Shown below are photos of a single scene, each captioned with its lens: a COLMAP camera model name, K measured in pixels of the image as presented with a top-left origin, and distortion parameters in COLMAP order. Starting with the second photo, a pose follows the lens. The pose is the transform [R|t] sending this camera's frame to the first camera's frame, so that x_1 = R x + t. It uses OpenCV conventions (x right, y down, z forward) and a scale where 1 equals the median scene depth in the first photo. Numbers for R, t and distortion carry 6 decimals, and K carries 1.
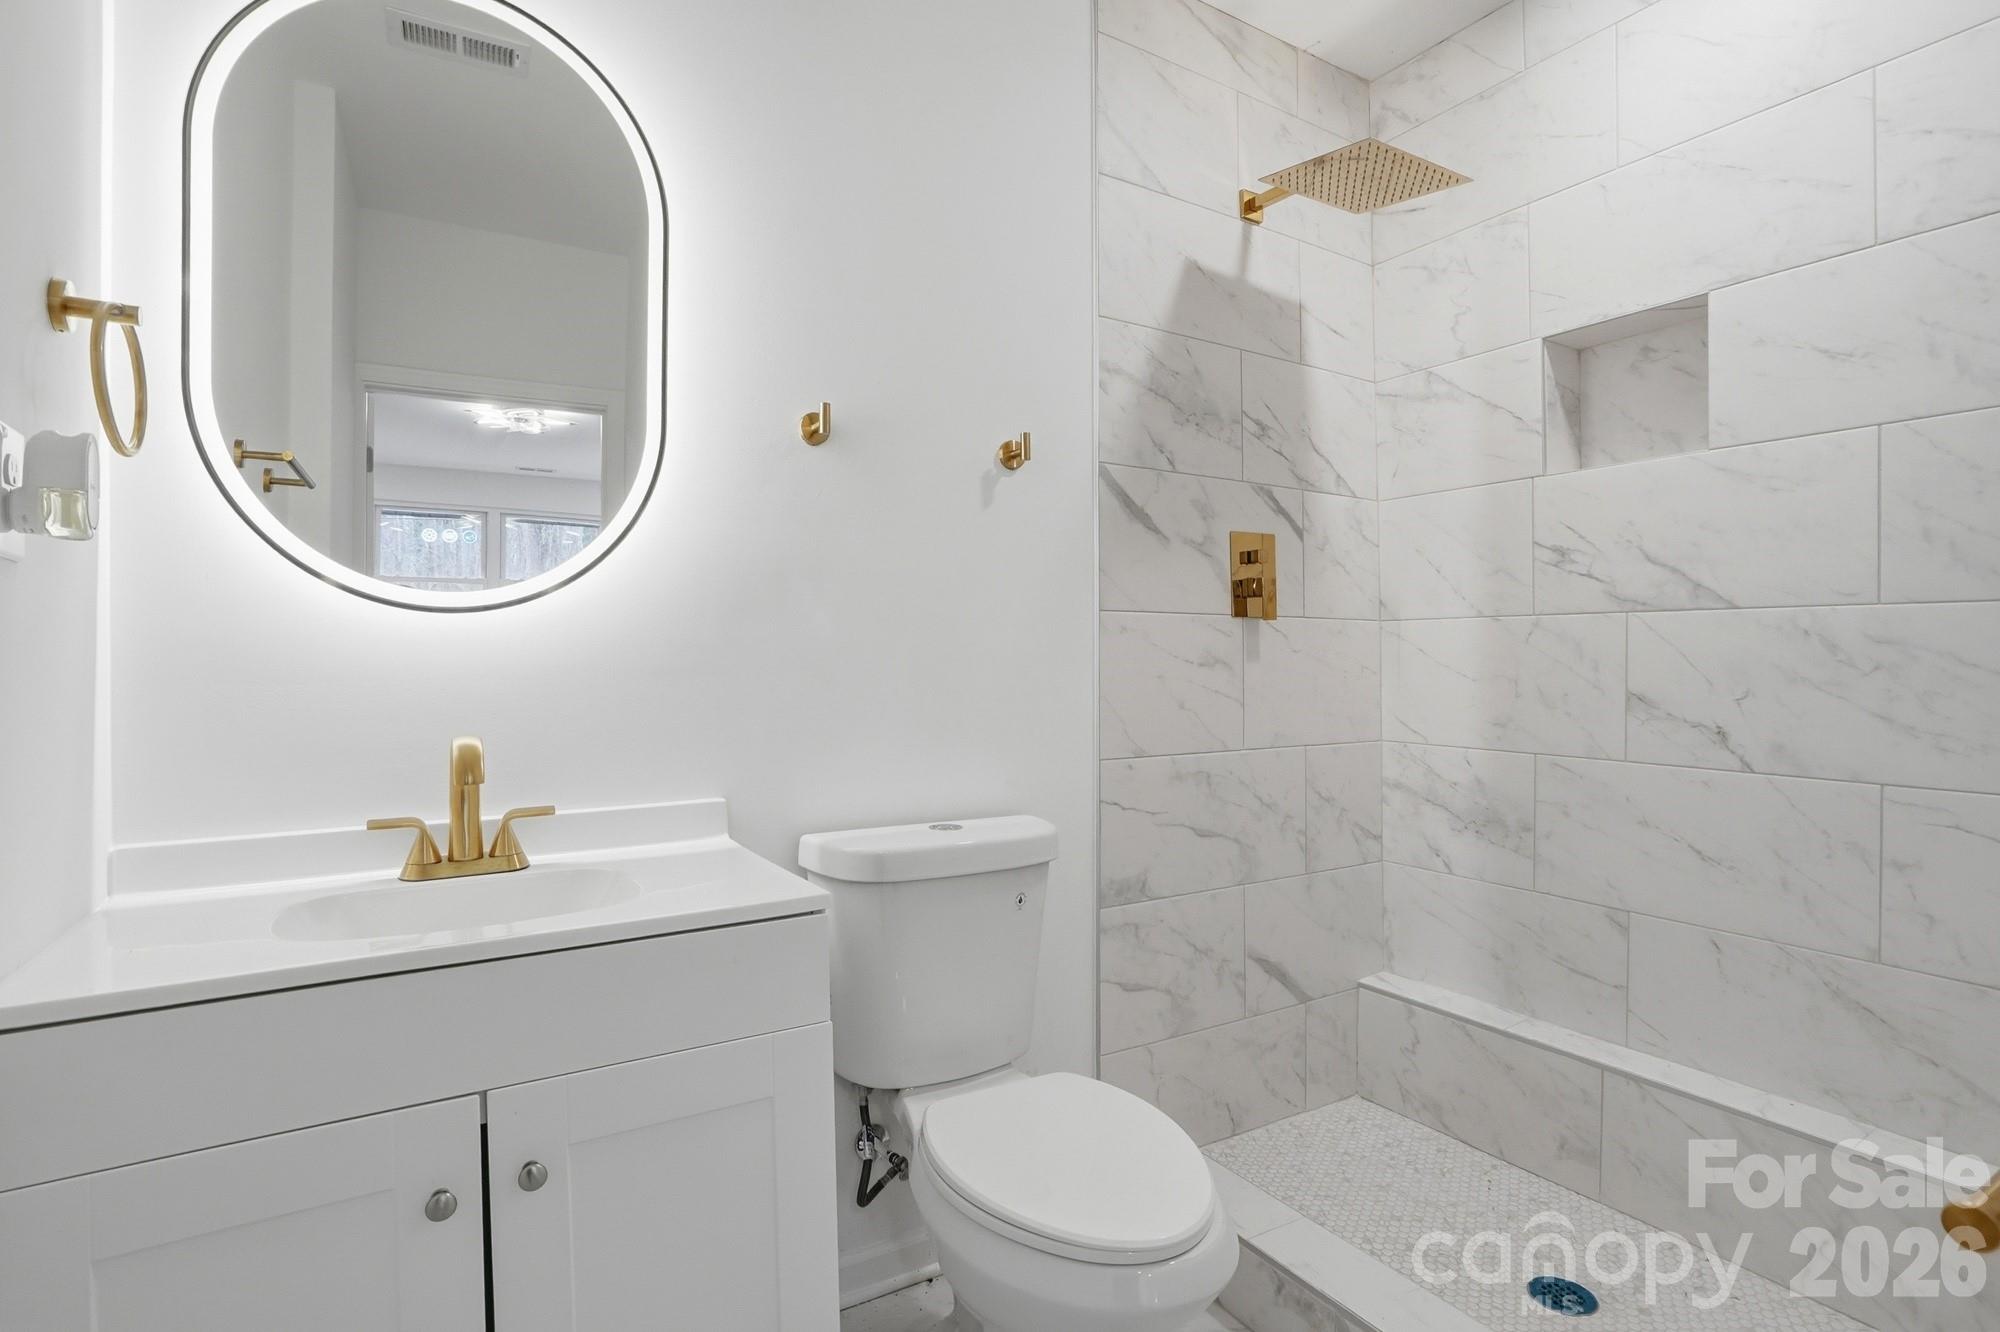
lens RADIAL K [[955.2, 0, 1007.8], [0, 955.2, 655.5], [0, 0, 1]] dist [-0.061871, 0.025921]
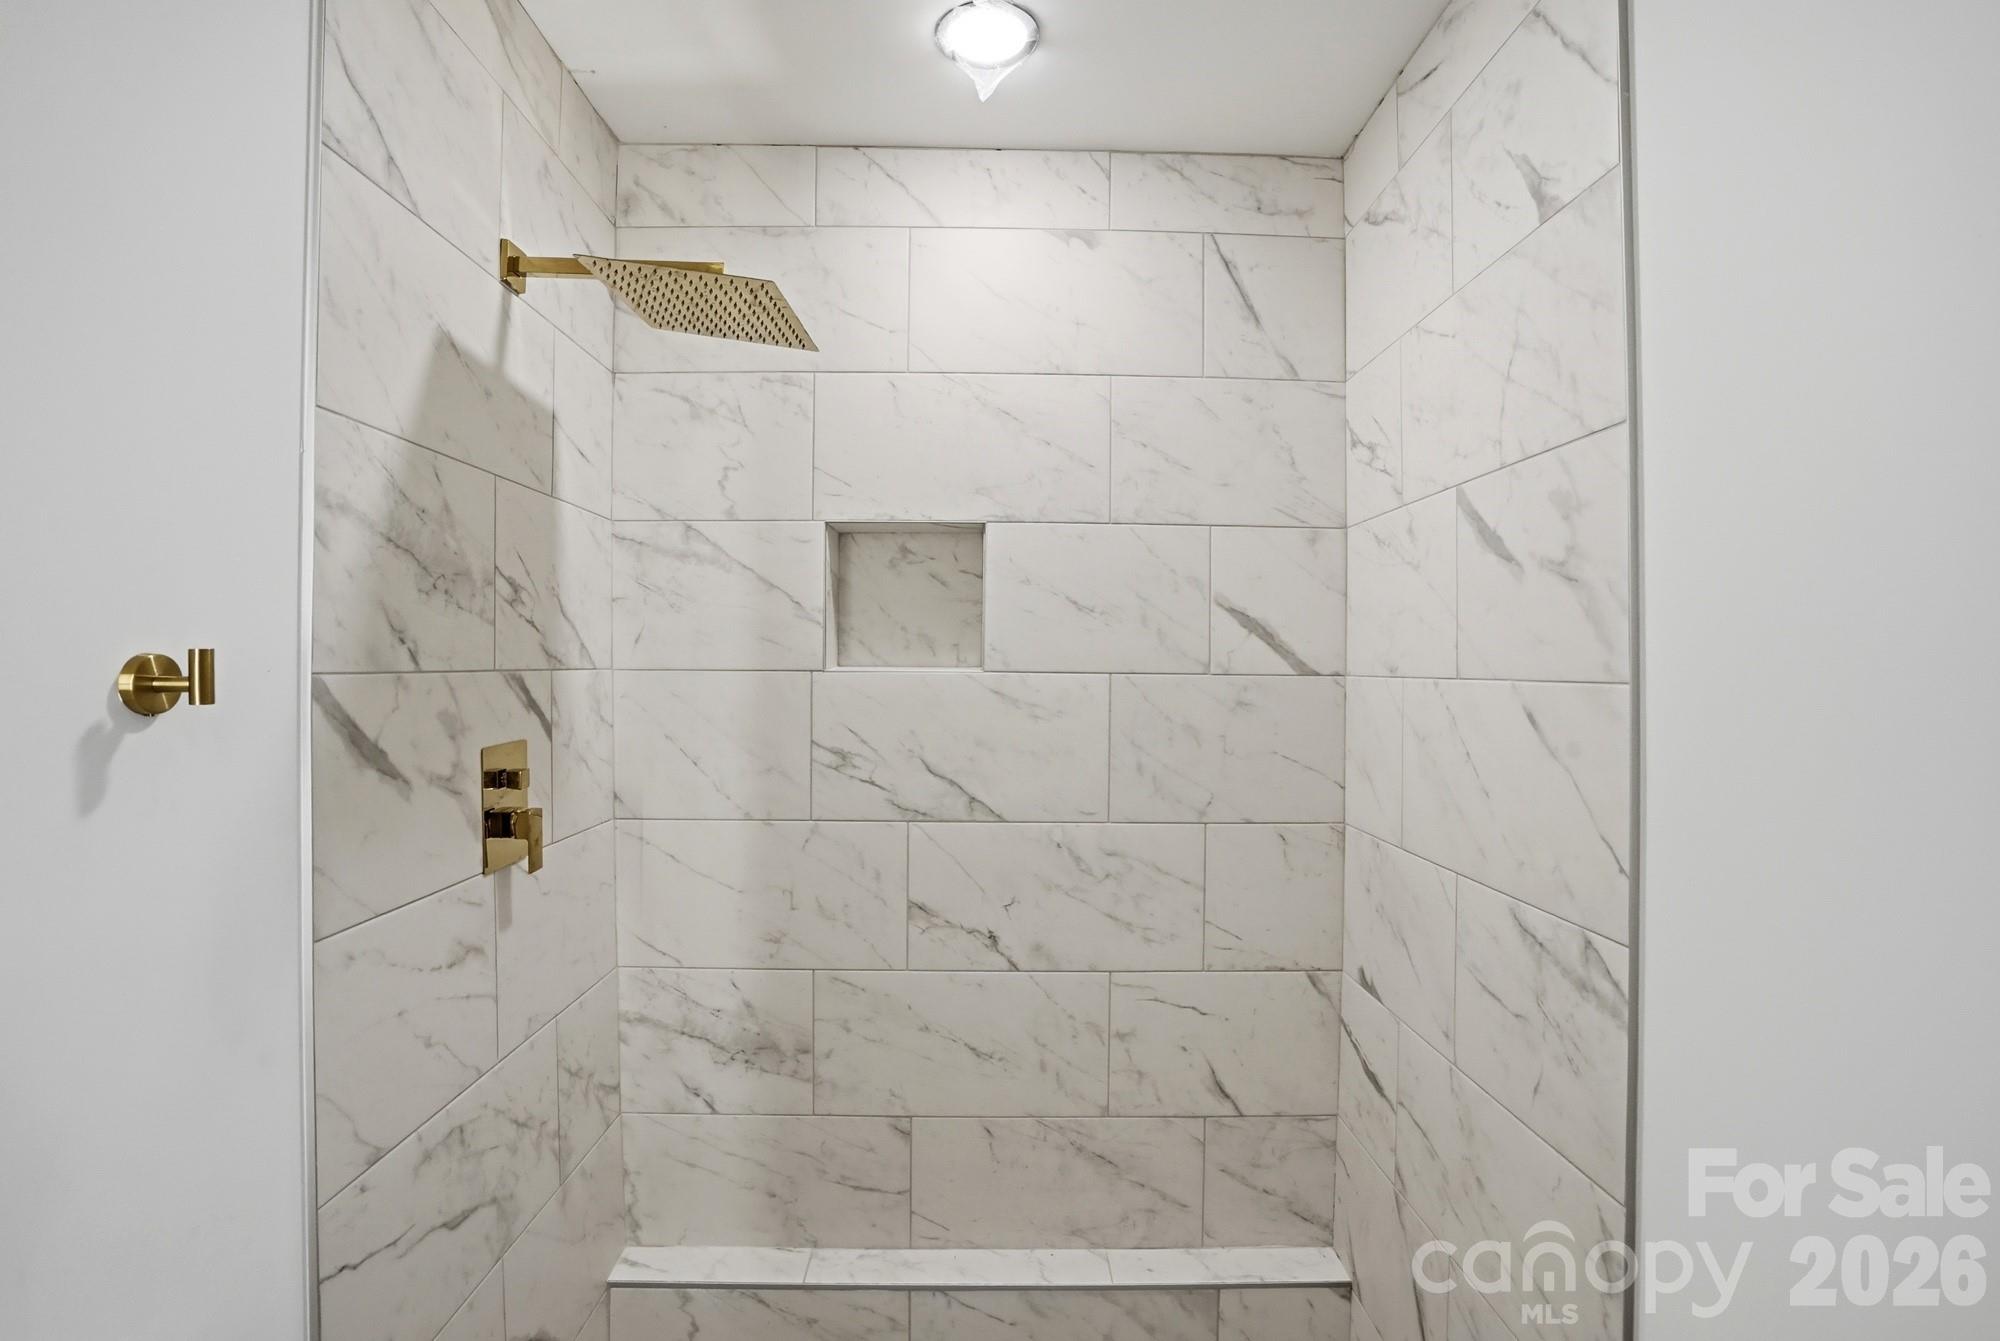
lens RADIAL K [[964.9, 0, 1000.0], [0, 964.9, 670.5], [0, 0, 1]] dist [-0.063244, 0.028007]
pose [[0.520023, 0.000890, 0.854152, -0.155553], [-0.000306, 1.000000, -0.000856, -0.198025], [-0.854152, 0.000184, 0.520023, 0.367705]]
